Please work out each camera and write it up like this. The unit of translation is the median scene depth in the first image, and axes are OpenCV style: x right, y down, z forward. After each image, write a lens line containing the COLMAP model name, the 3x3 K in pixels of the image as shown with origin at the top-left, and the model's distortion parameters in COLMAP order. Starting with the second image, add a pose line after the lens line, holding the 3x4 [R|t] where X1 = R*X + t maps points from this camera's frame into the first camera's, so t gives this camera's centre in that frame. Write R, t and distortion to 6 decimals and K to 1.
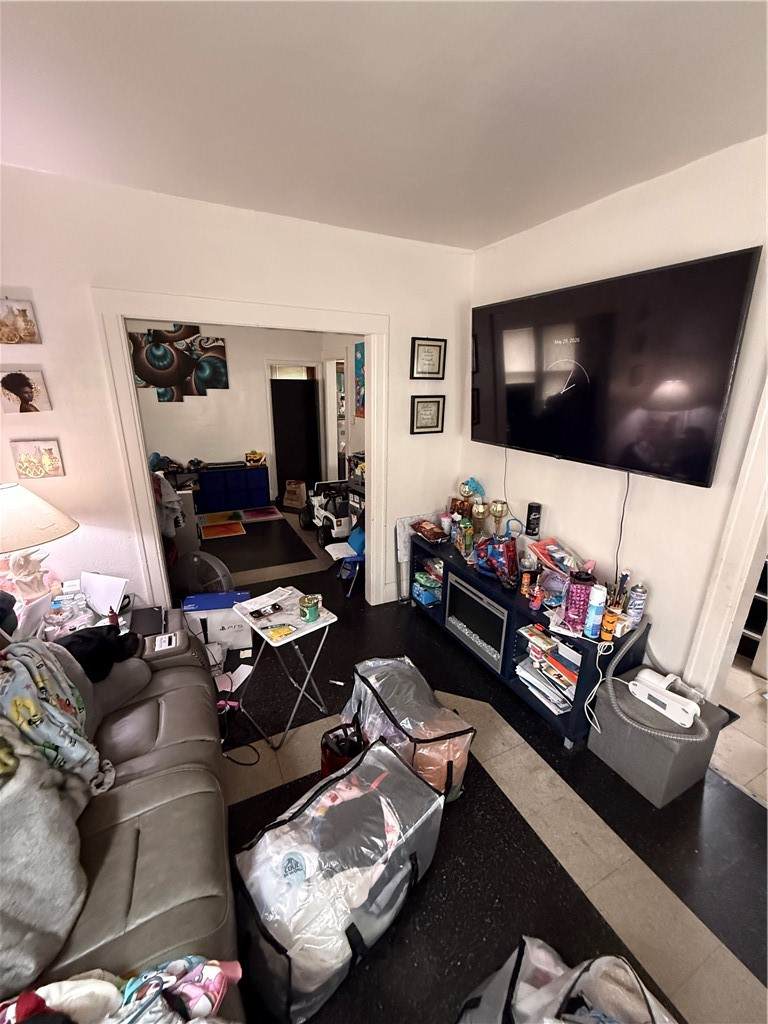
lens RADIAL K [[410.1, 0, 383.4], [0, 410.1, 514.7], [0, 0, 1]] dist [-0.004086, 0.000183]
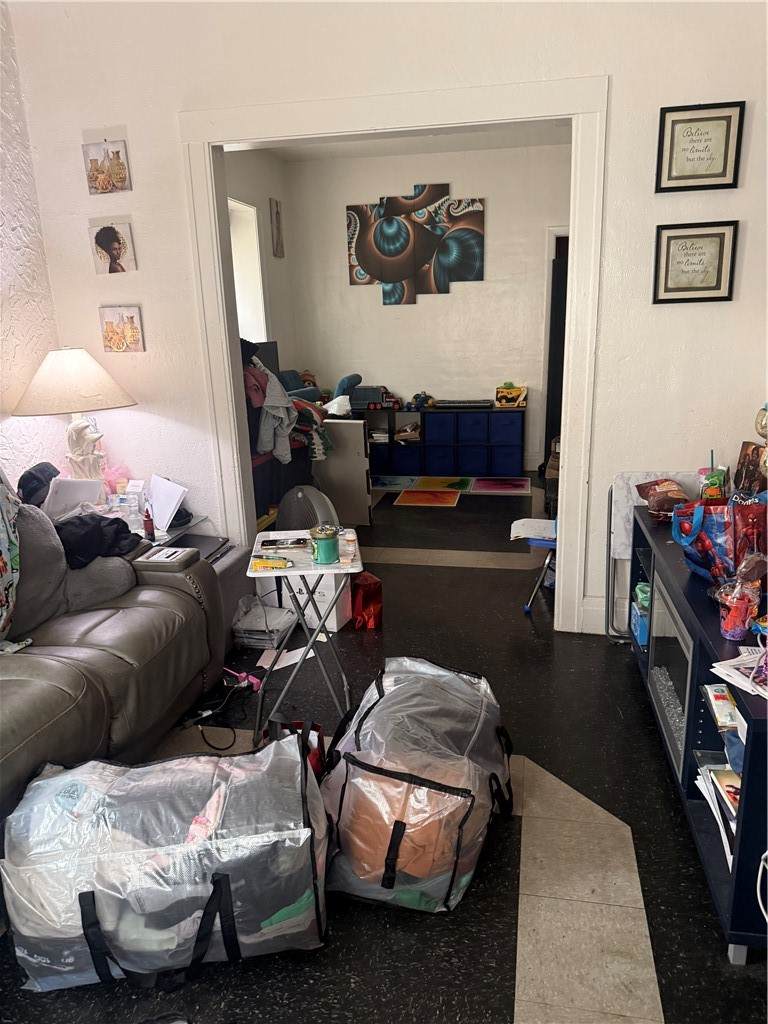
lens RADIAL K [[723.4, 0, 384.6], [0, 723.4, 524.1], [0, 0, 1]] dist [0.038923, -0.054960]
pose [[0.791250, 0.131459, -0.597196, 0.341055], [-0.149133, 0.988614, 0.020028, 0.095074], [0.593029, 0.073214, 0.801846, 0.085600]]
